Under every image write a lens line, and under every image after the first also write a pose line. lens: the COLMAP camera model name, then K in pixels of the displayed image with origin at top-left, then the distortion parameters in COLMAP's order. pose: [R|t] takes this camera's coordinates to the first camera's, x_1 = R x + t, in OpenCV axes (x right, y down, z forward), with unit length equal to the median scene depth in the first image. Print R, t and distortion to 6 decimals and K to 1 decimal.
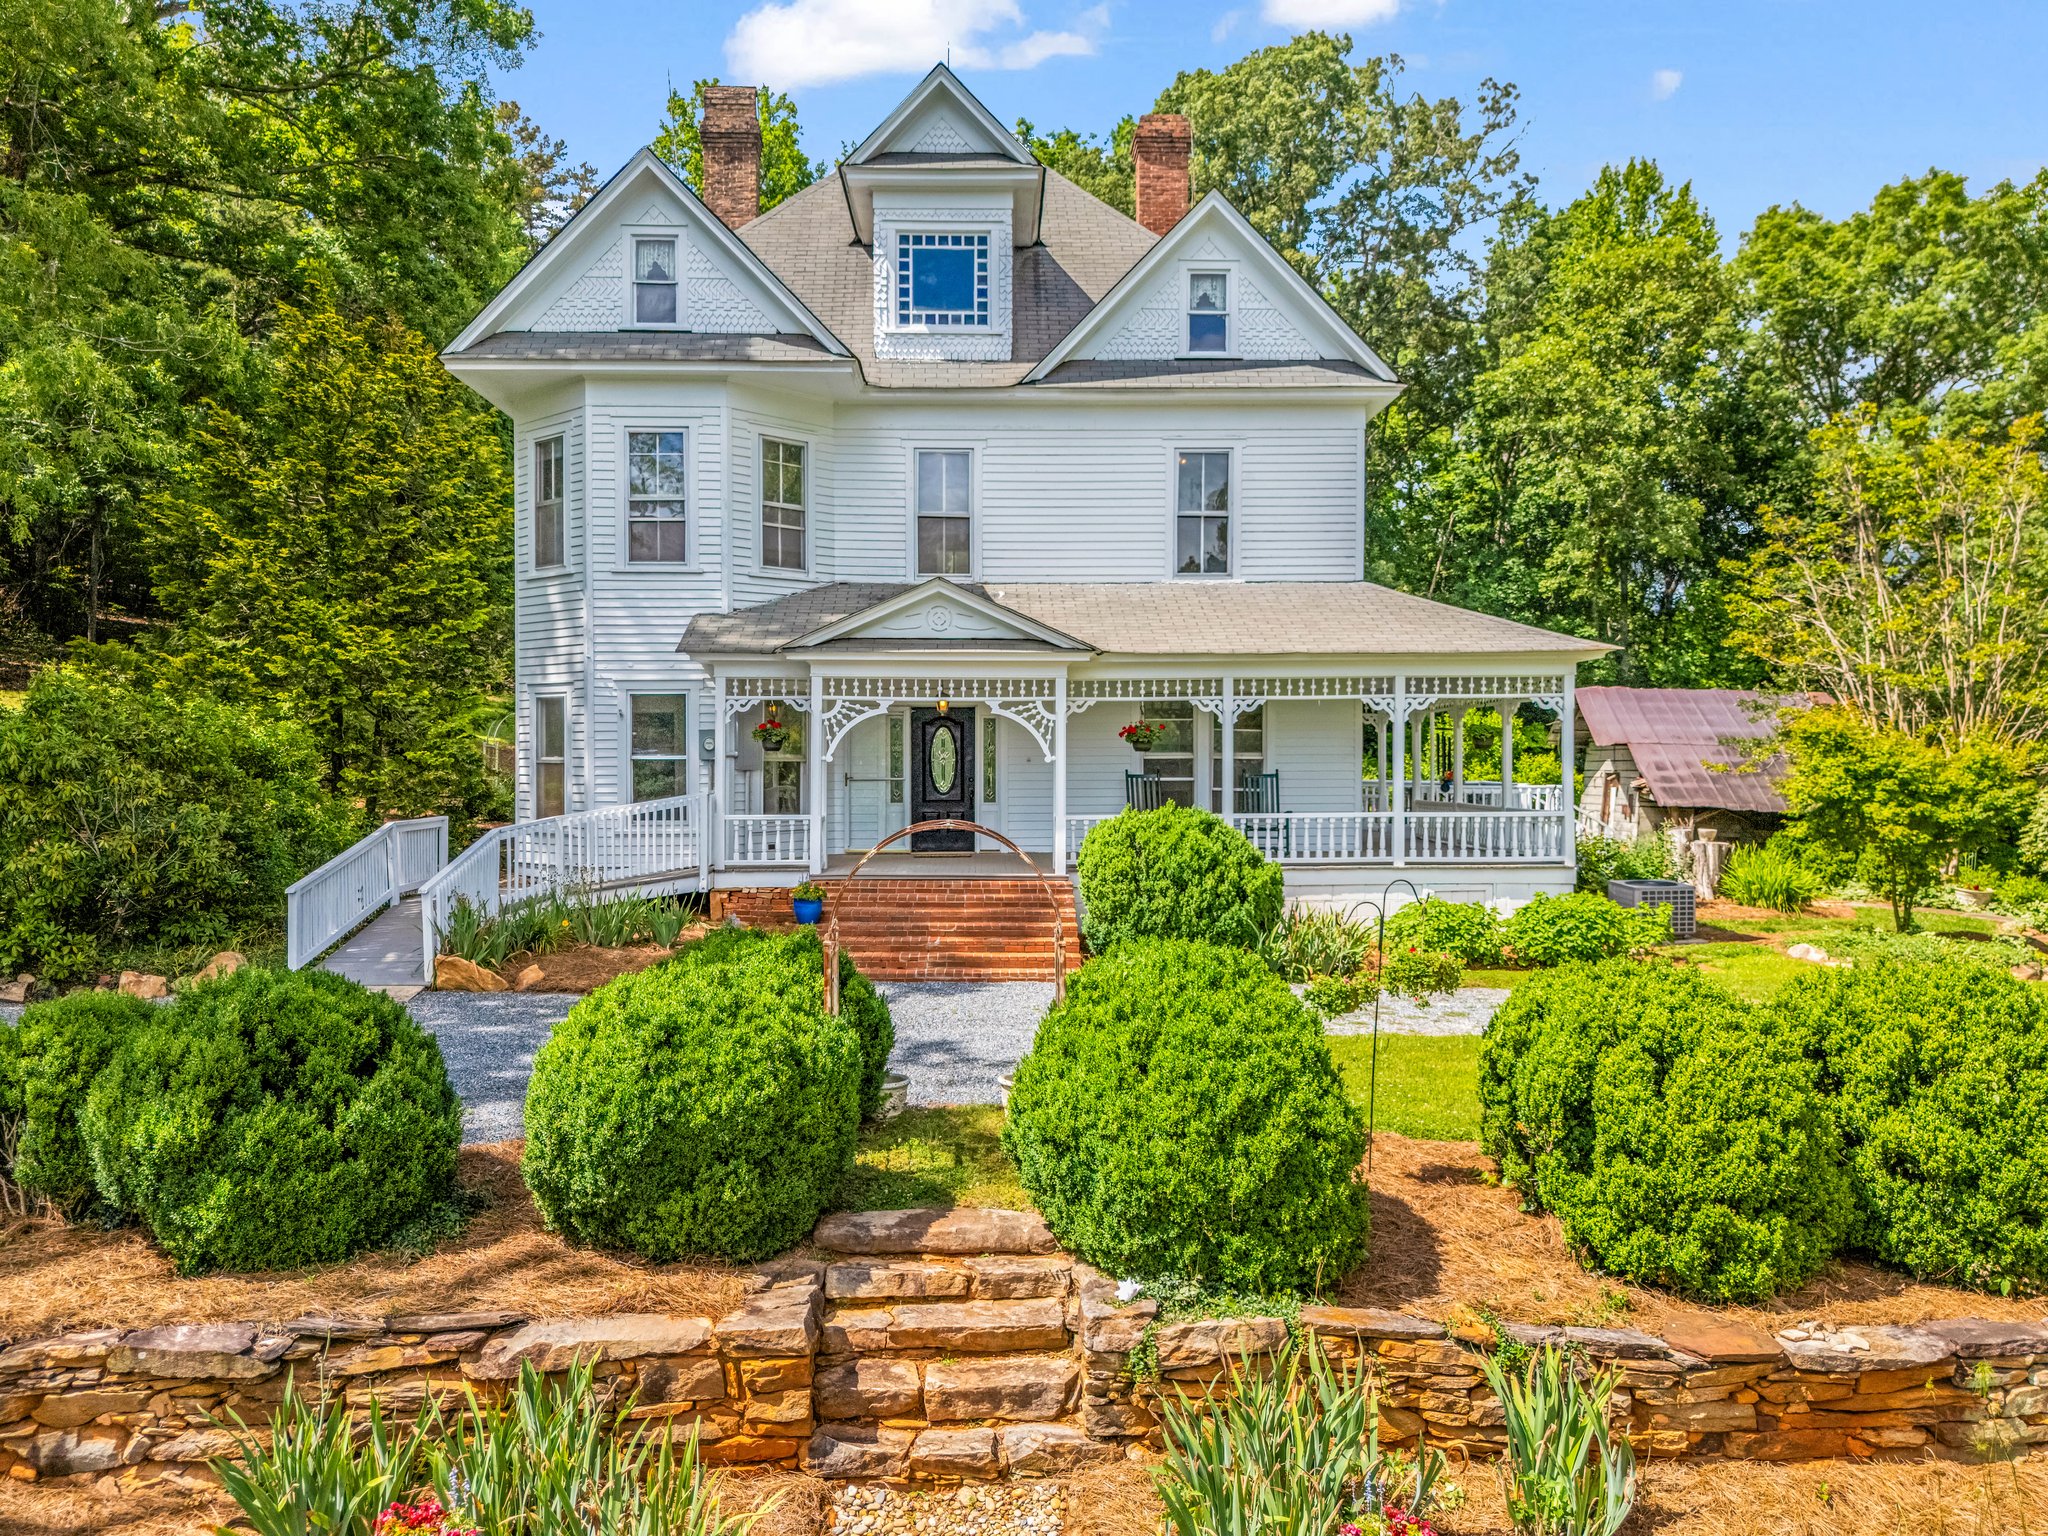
lens RADIAL K [[1529.7, 0, 1020.5], [0, 1529.7, 769.5], [0, 0, 1]] dist [0.077171, -0.049692]
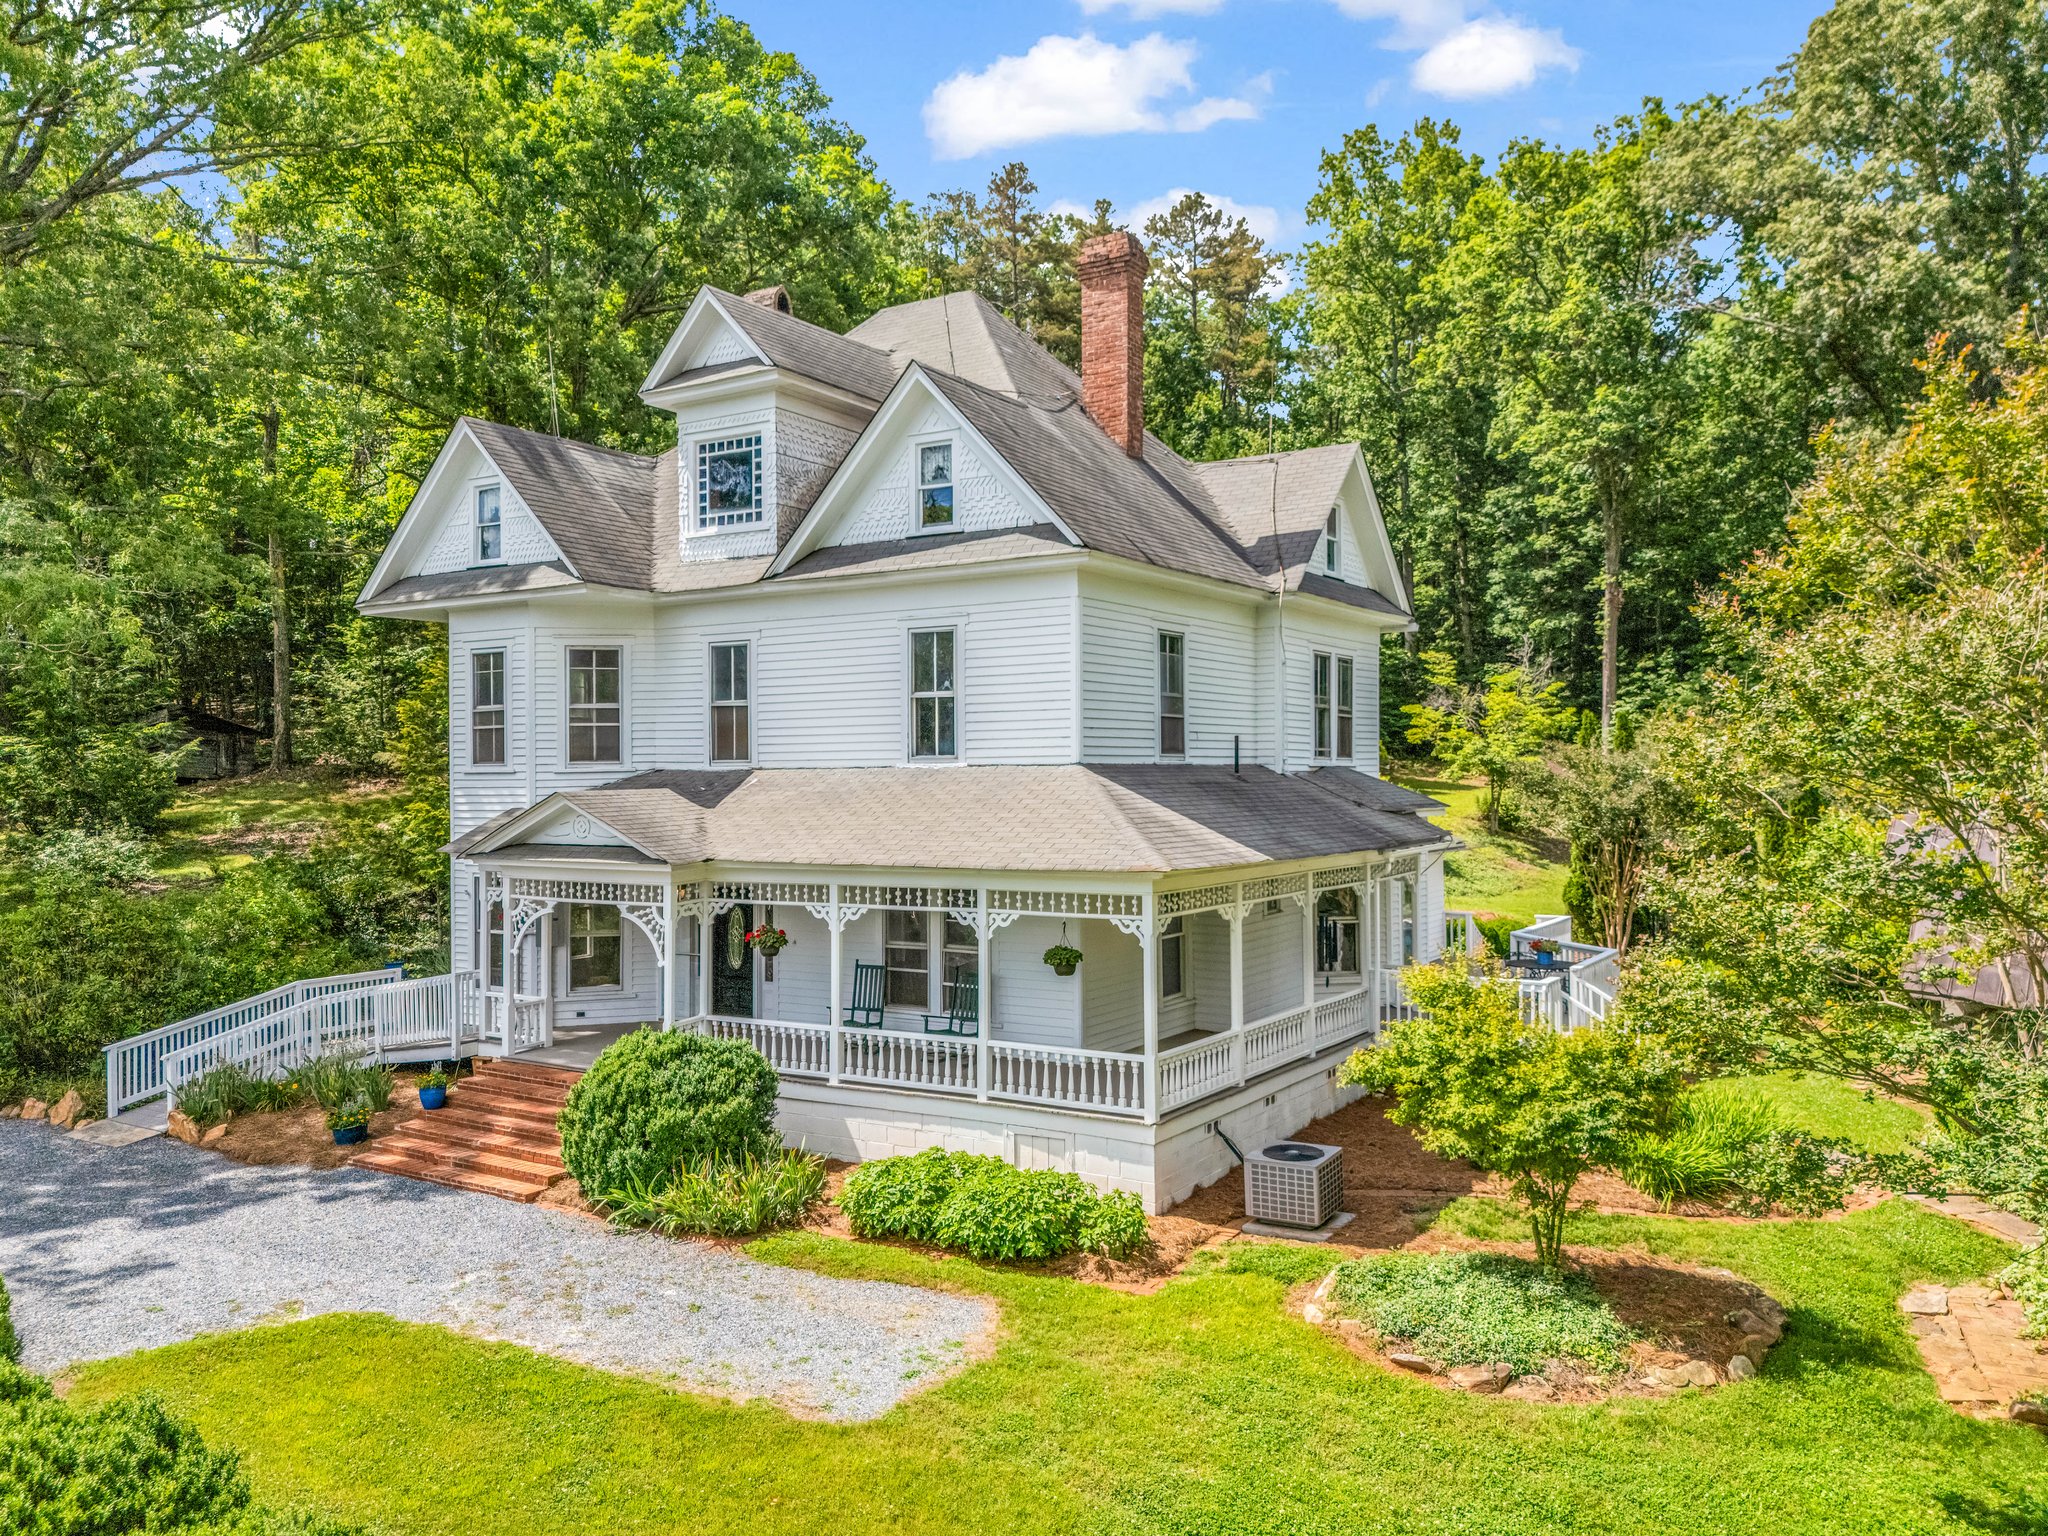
lens RADIAL K [[1529.7, 0, 1033.8], [0, 1529.7, 766.1], [0, 0, 1]] dist [0.077171, -0.049692]
pose [[0.833145, -0.006254, -0.553019, 0.725773], [0.001740, 0.999961, -0.008688, -0.117878], [0.553052, 0.006277, 0.833123, 0.247551]]
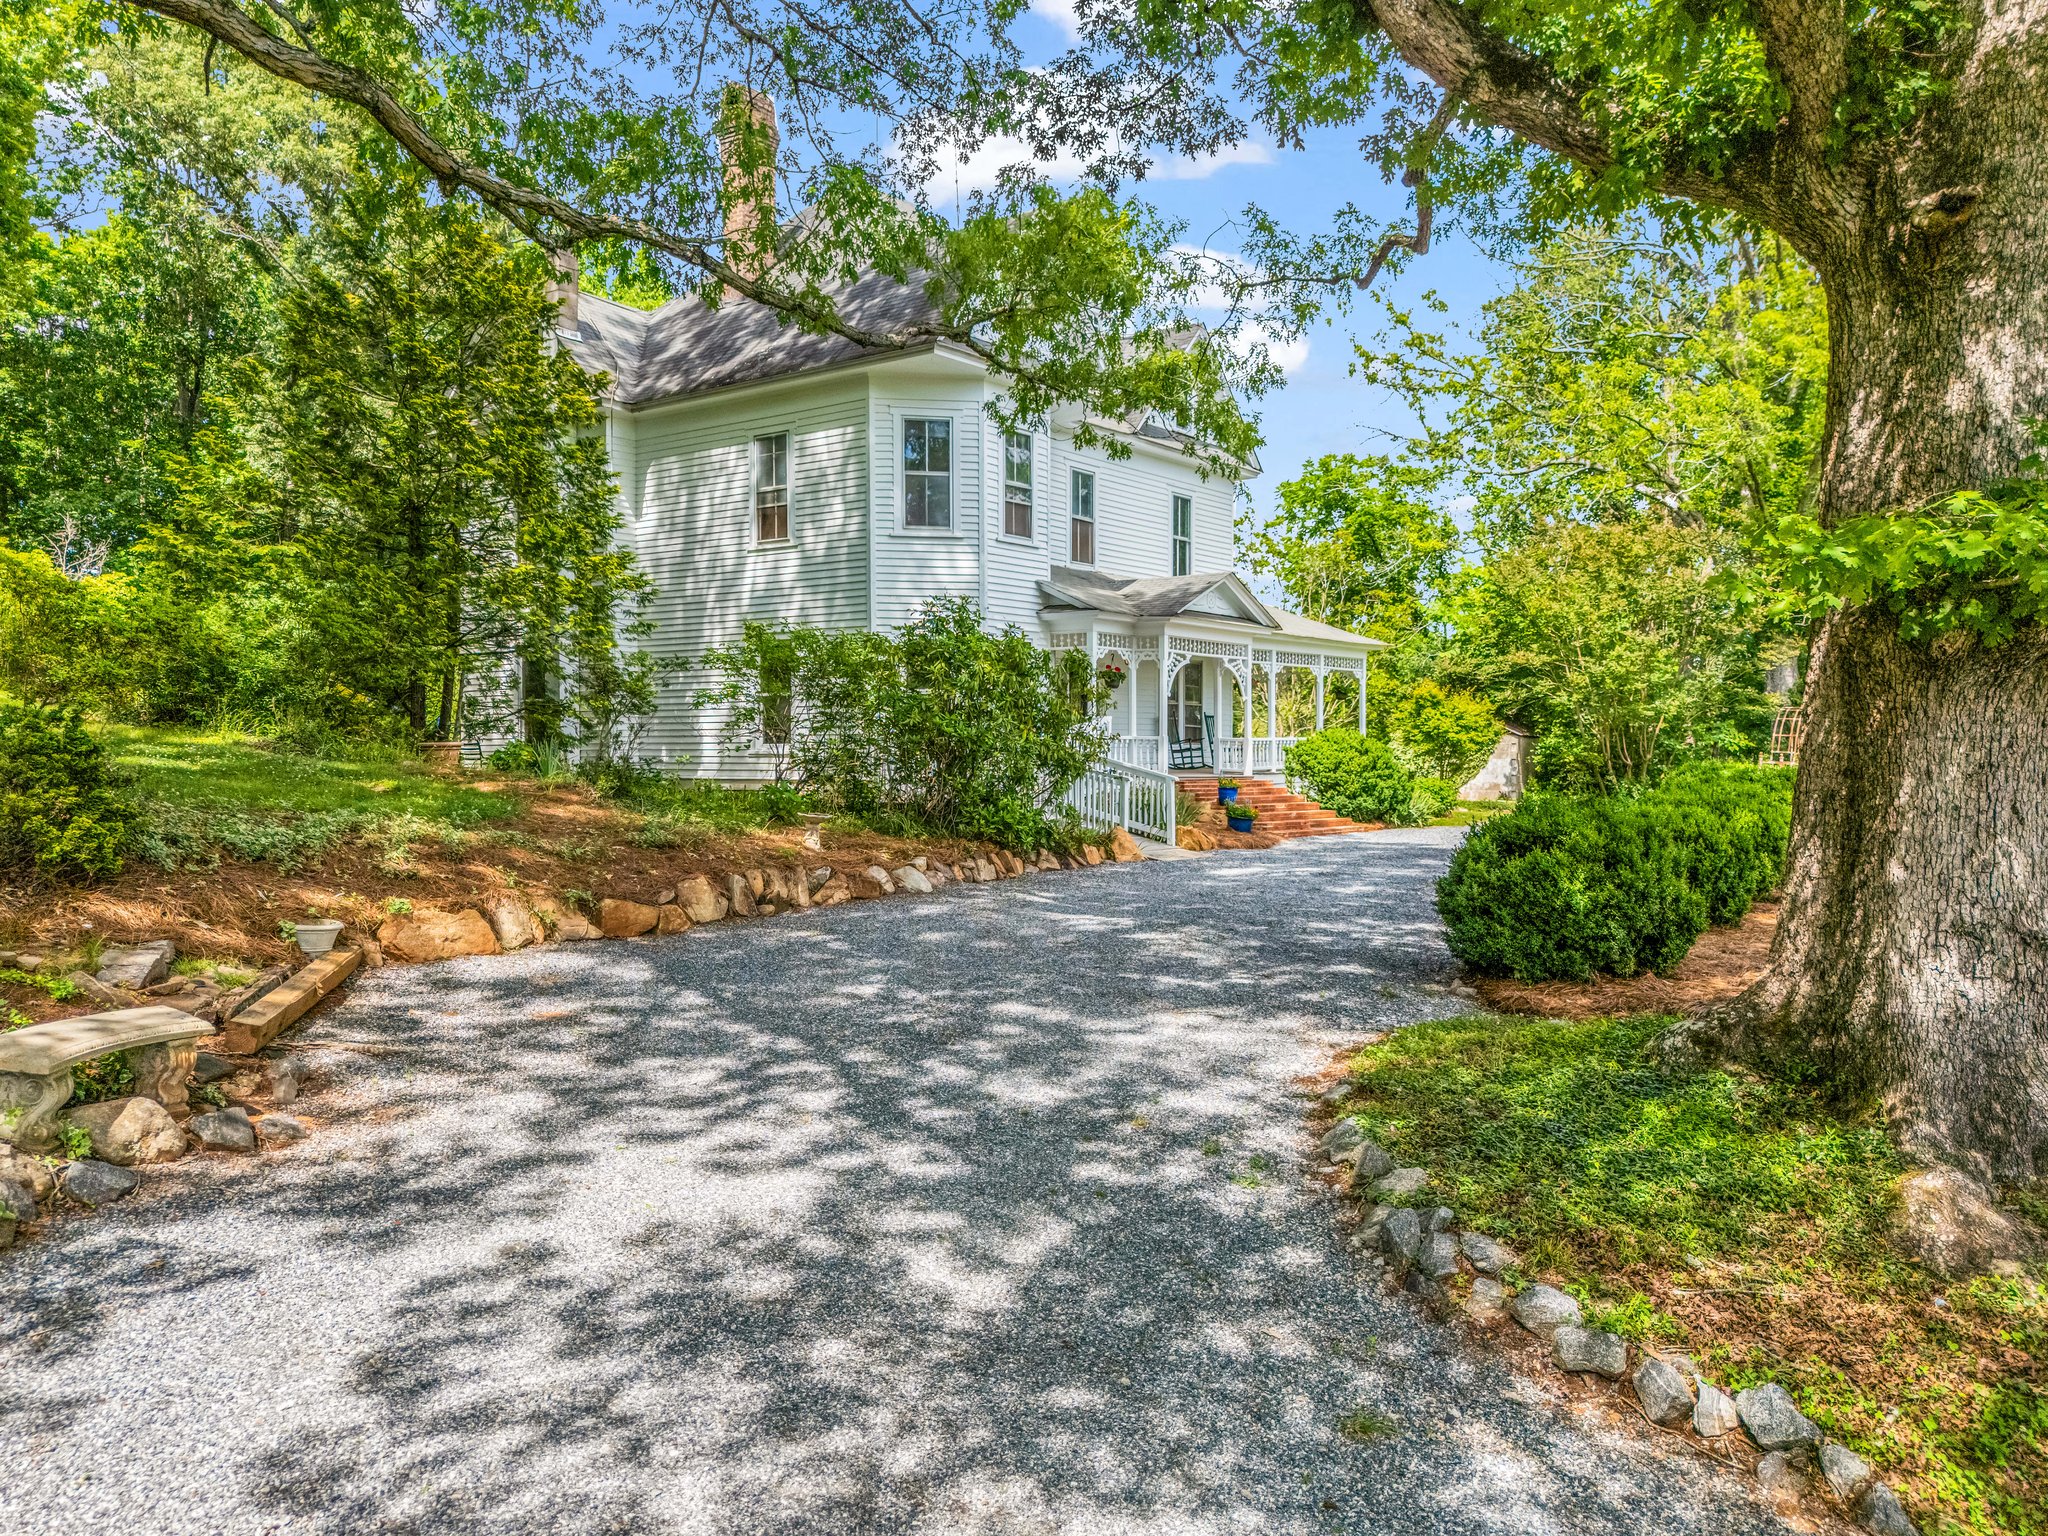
lens RADIAL K [[1529.7, 0, 1025.0], [0, 1529.7, 754.9], [0, 0, 1]] dist [0.077171, -0.049692]
pose [[0.616944, -0.003431, 0.787000, -1.168587], [0.010877, 0.999932, -0.004168, 0.046987], [-0.786932, 0.011131, 0.616939, 0.221726]]
